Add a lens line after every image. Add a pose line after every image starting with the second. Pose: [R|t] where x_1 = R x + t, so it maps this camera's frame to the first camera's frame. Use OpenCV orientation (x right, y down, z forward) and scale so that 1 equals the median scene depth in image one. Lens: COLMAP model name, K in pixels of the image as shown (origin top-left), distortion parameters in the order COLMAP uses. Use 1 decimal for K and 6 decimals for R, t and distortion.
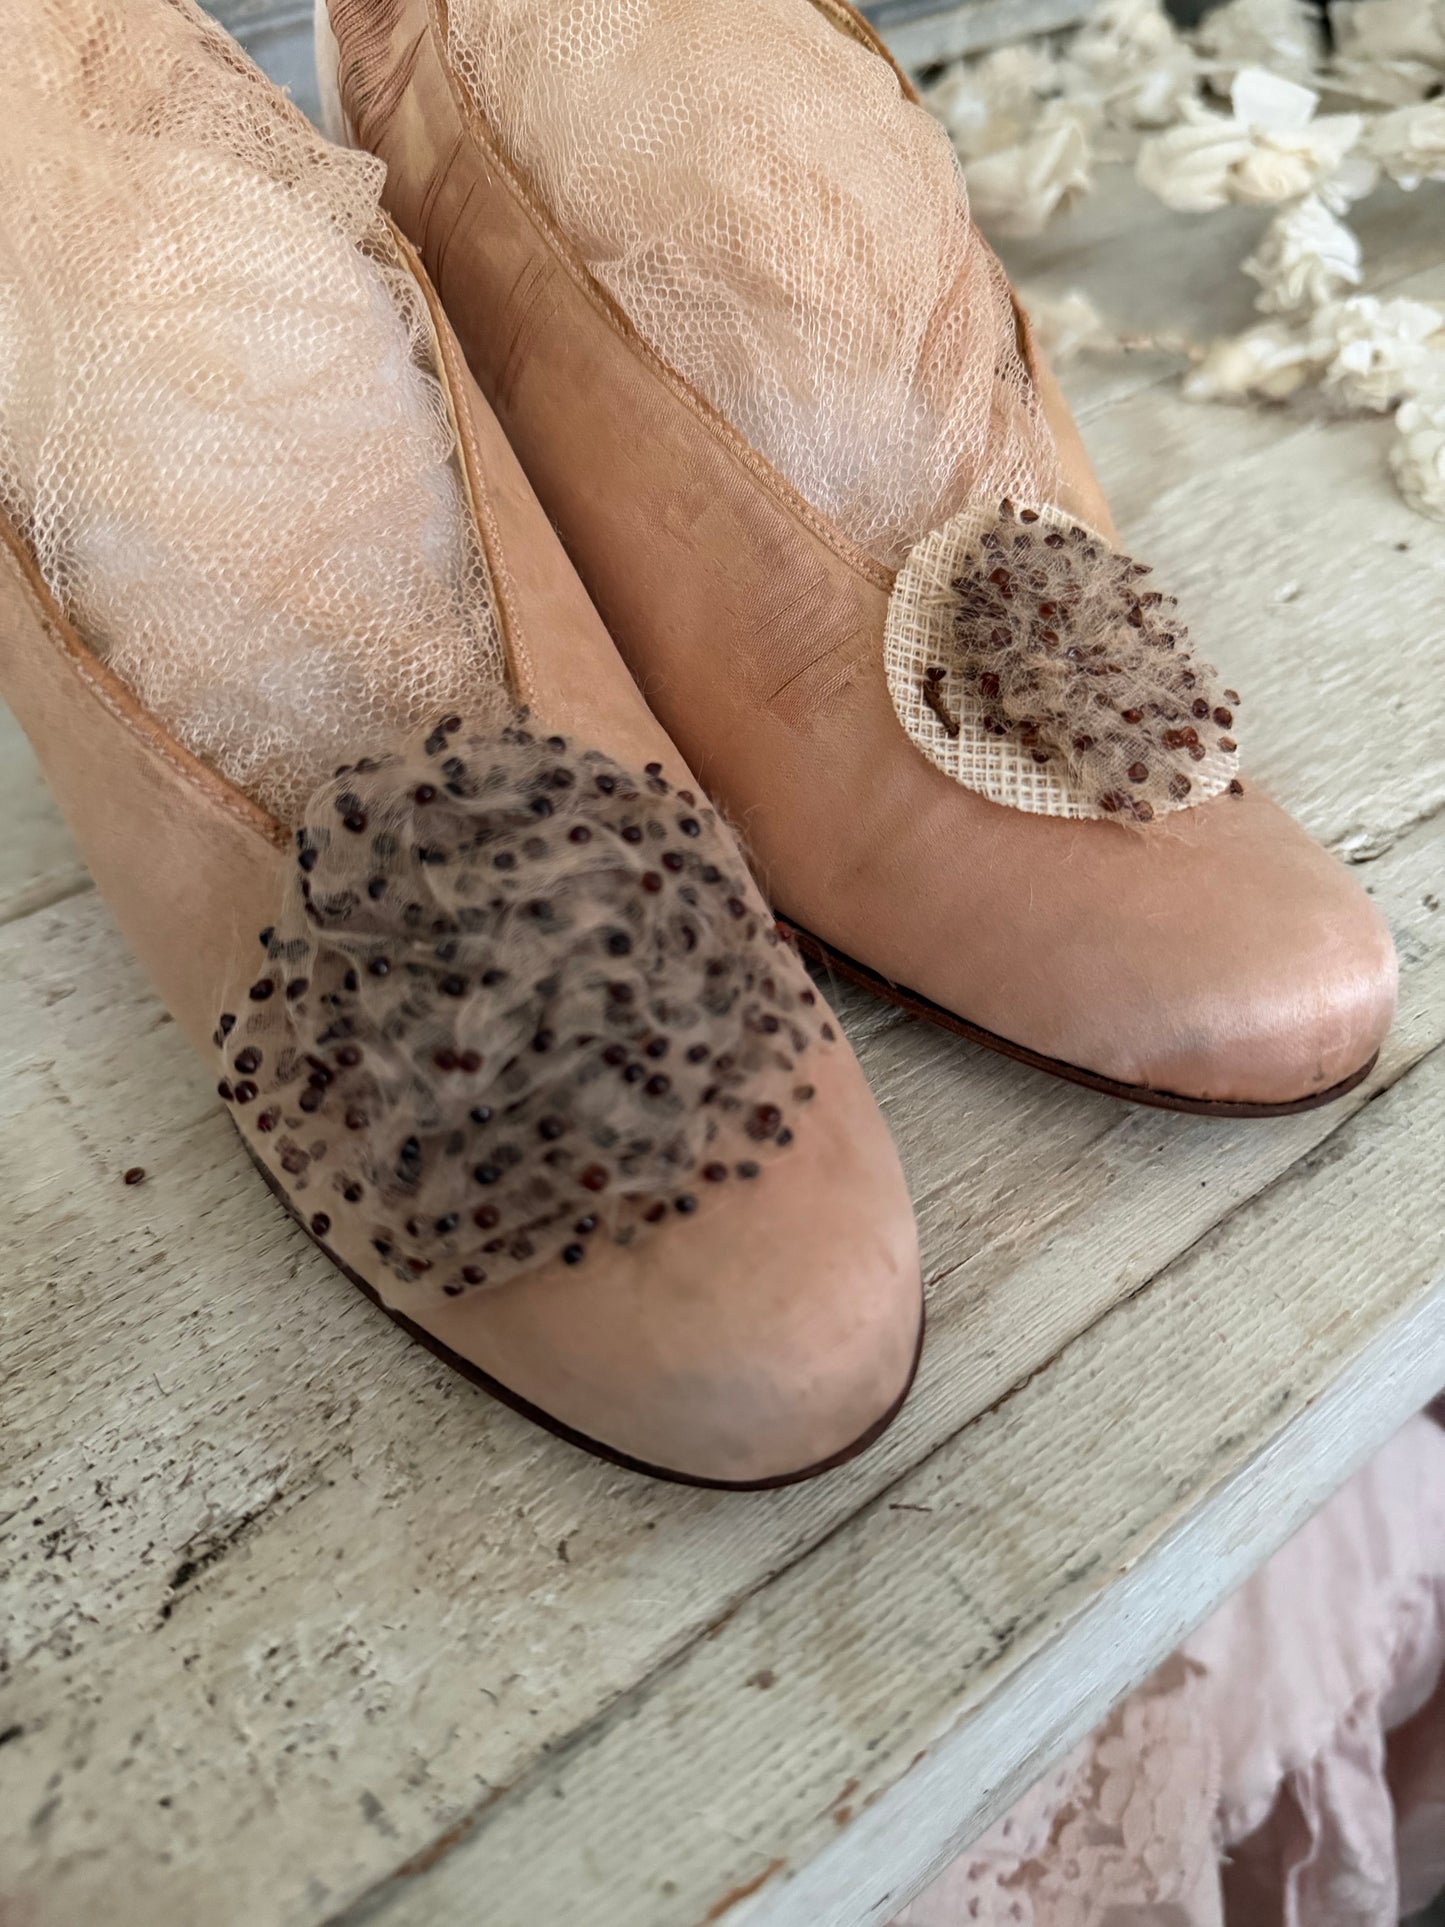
lens RADIAL K [[1434.2, 0, 725.9], [0, 1434.2, 955.4], [0, 0, 1]] dist [-0.042061, 0.004856]
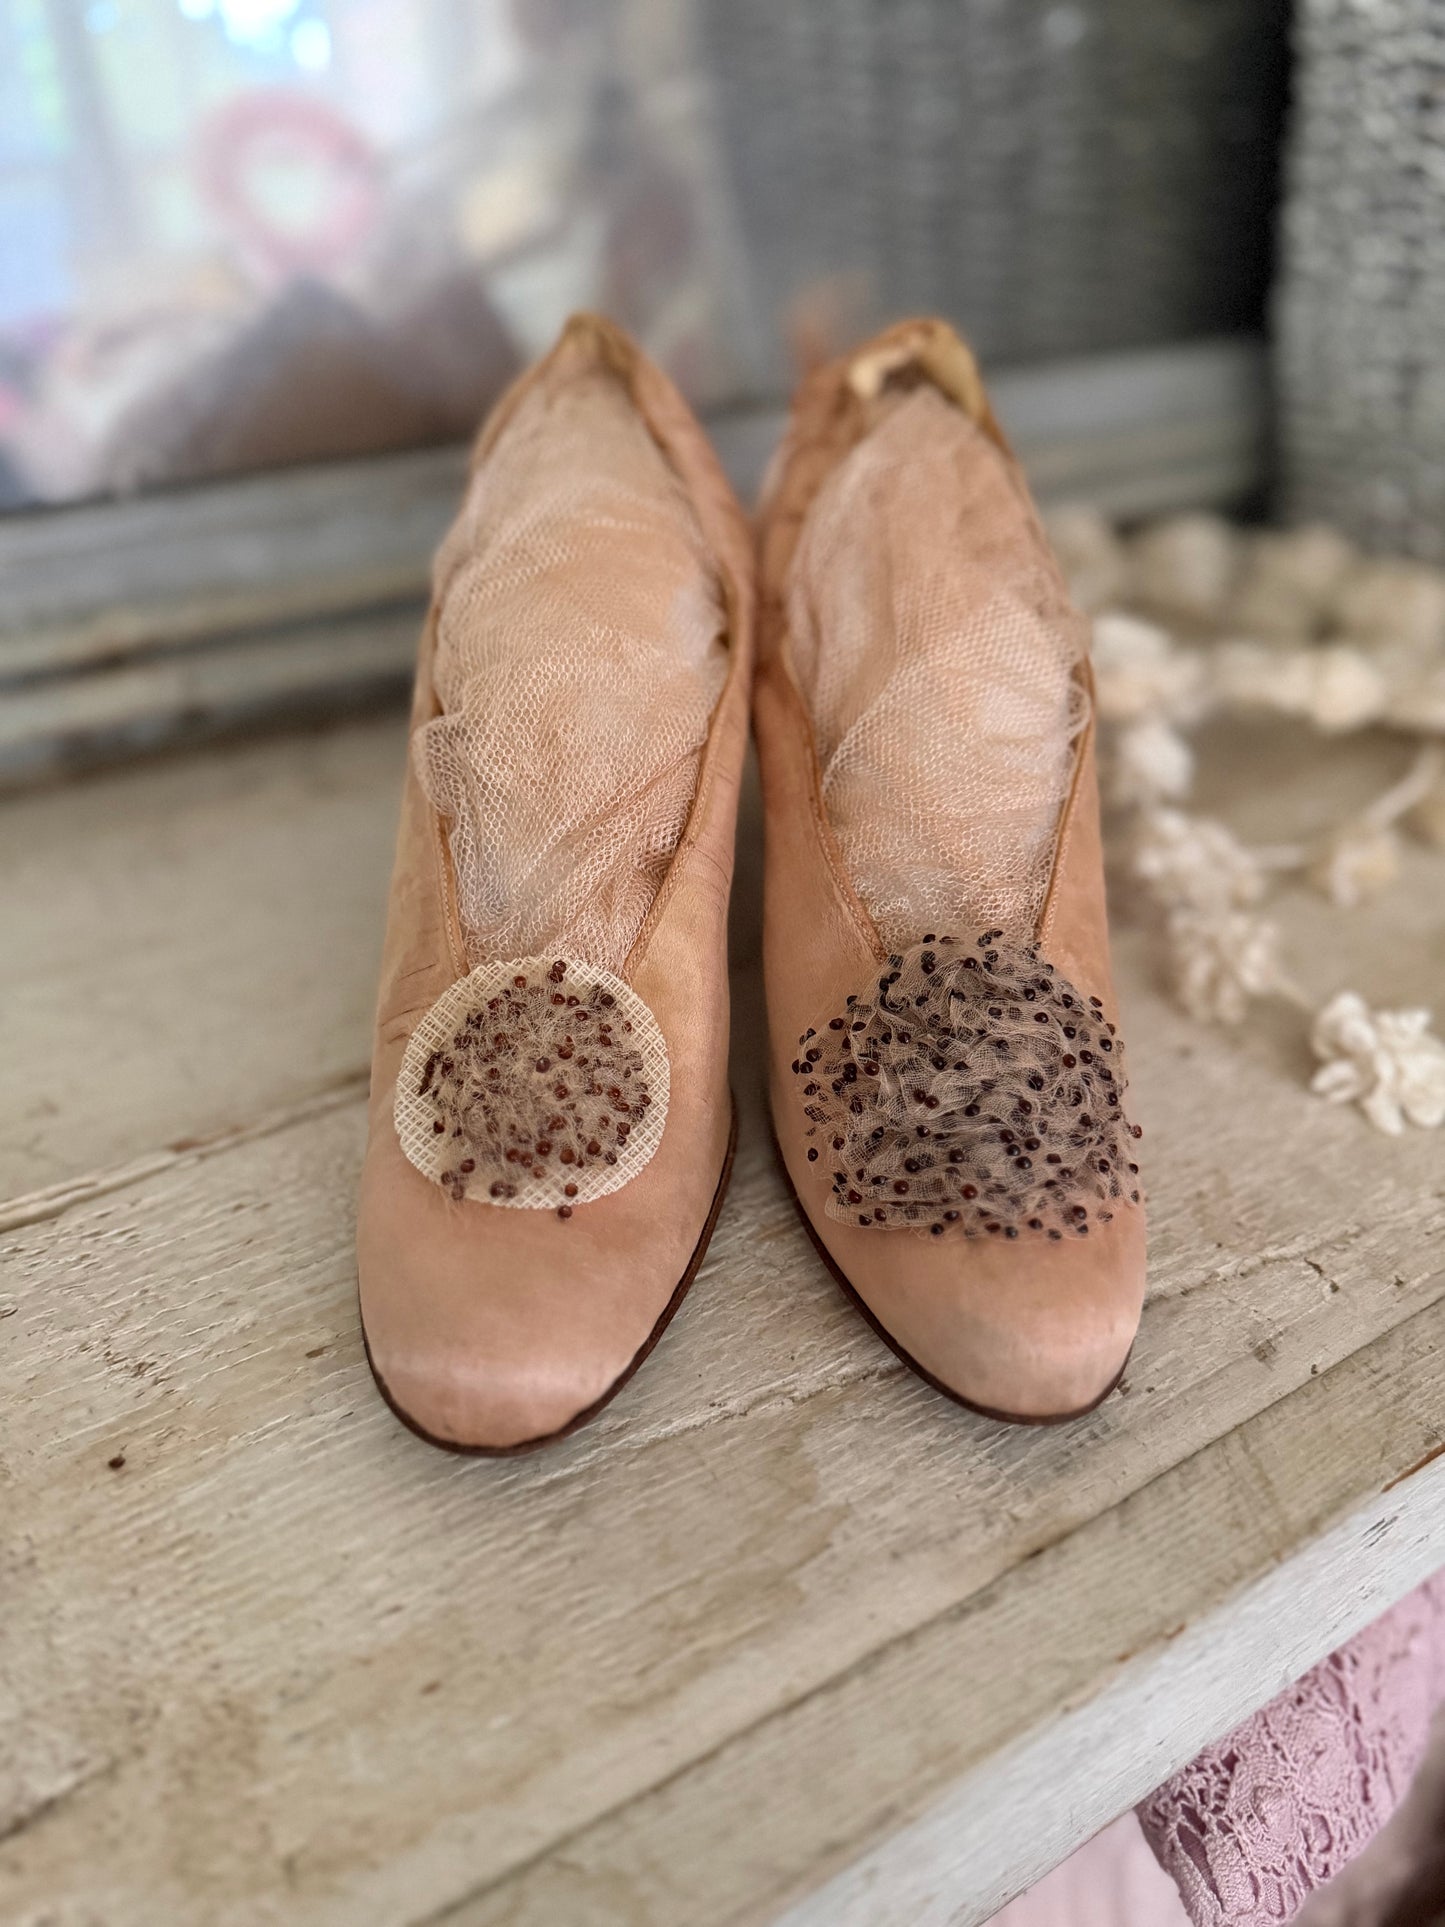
lens RADIAL K [[1434.2, 0, 725.9], [0, 1434.2, 955.4], [0, 0, 1]] dist [-0.042061, 0.004856]
pose [[0.992363, 0.121833, -0.019307, 0.189318], [-0.123298, 0.975005, -0.184834, -0.177733], [-0.003695, 0.185802, 0.982580, -0.360524]]
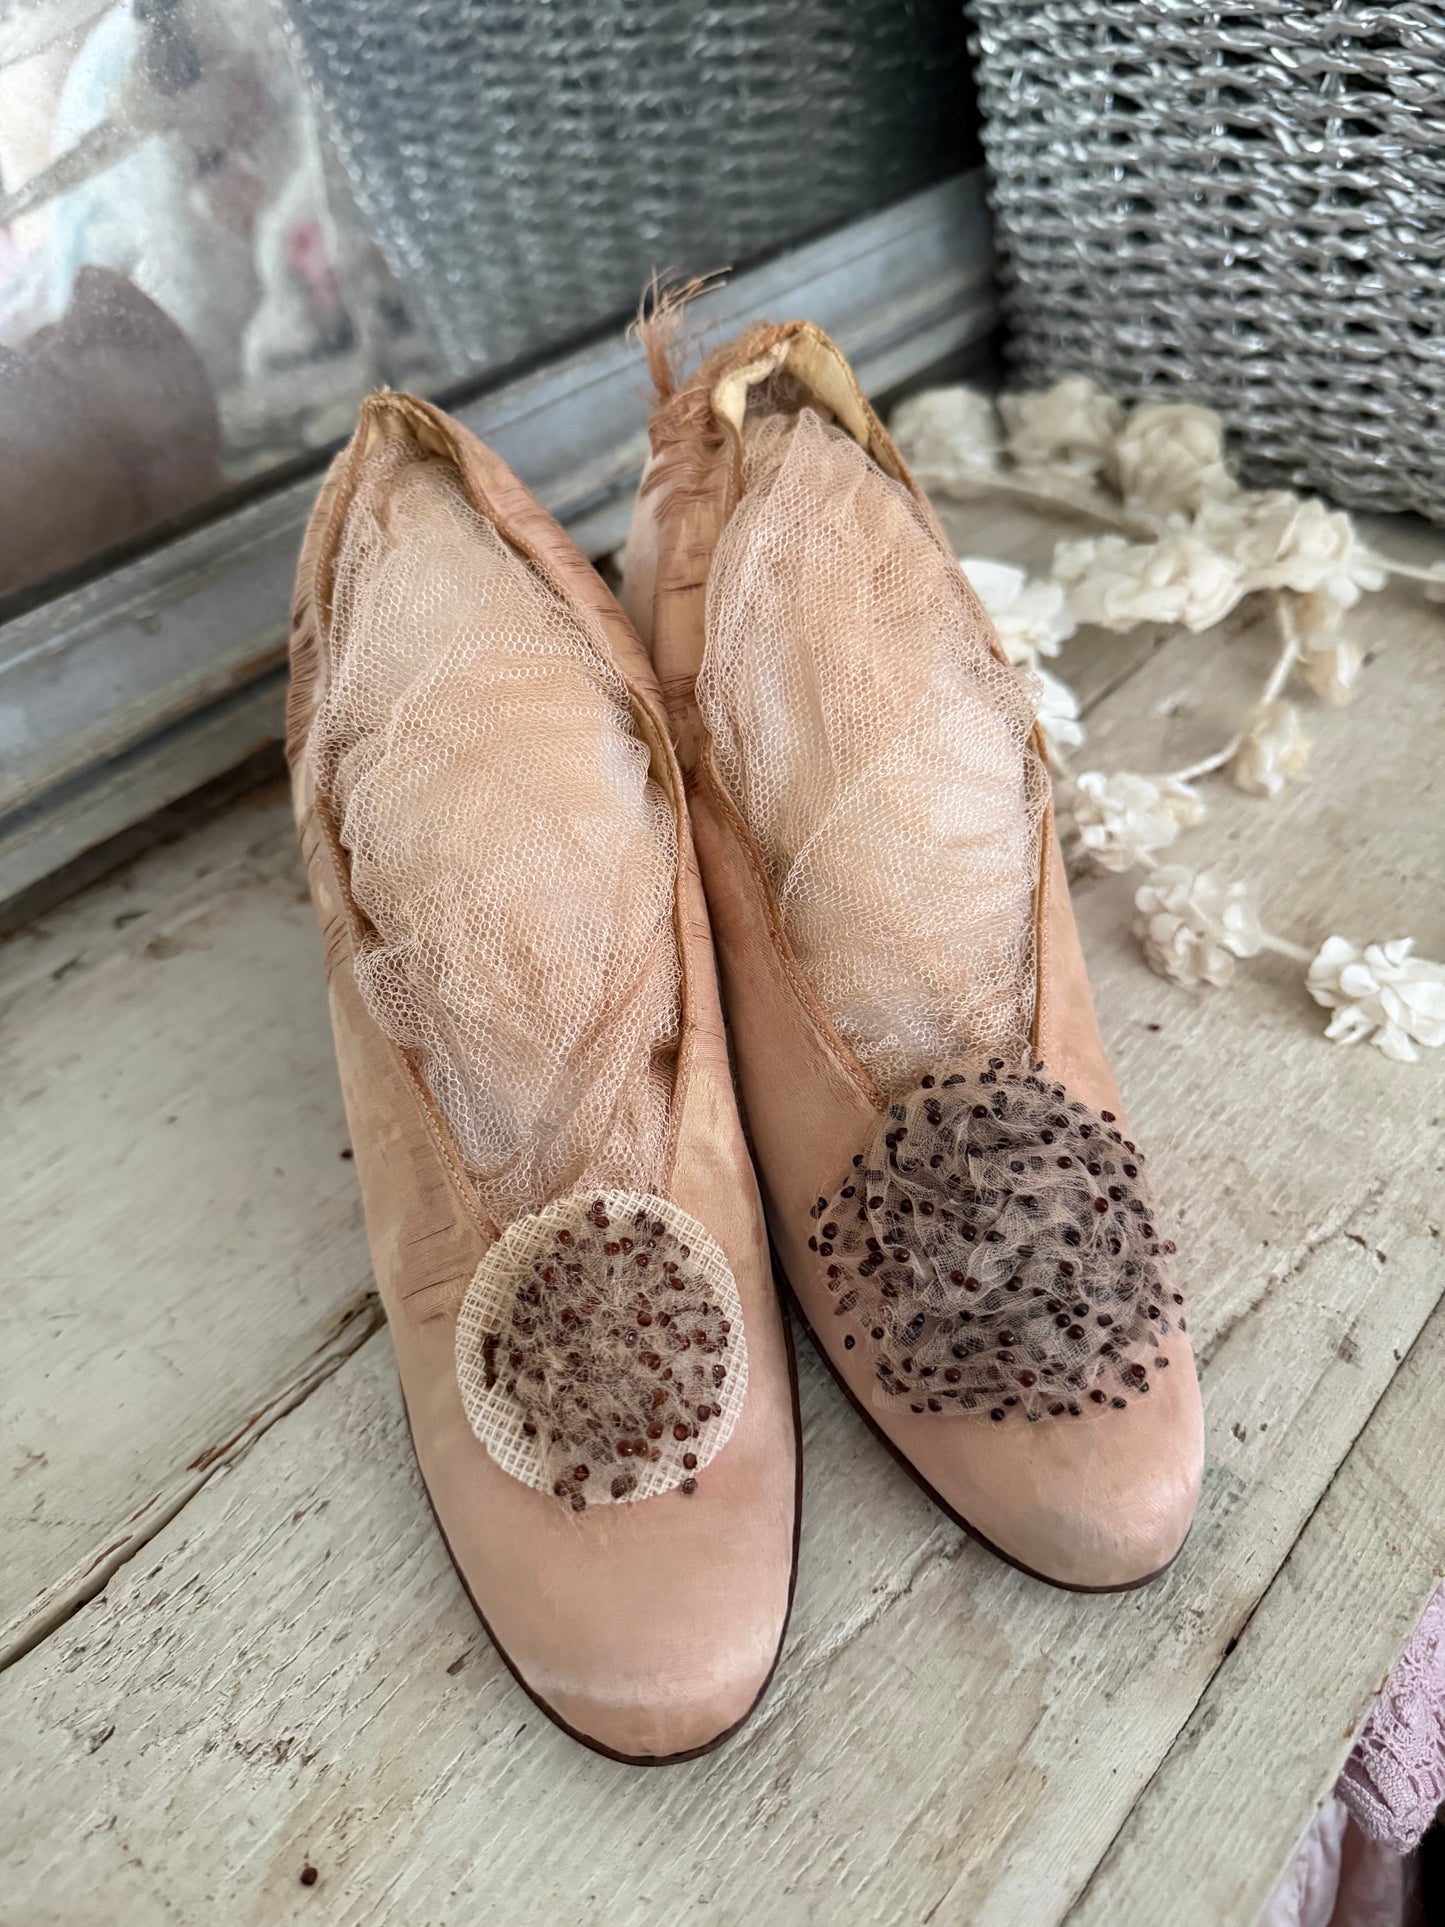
lens RADIAL K [[1424.5, 0, 716.7], [0, 1424.5, 966.9], [0, 0, 1]] dist [-0.040800, 0.005829]
pose [[0.978502, -0.148049, 0.143584, -0.093688], [0.155883, 0.986756, -0.044878, -0.624103], [-0.135038, 0.066296, 0.988620, -0.256943]]
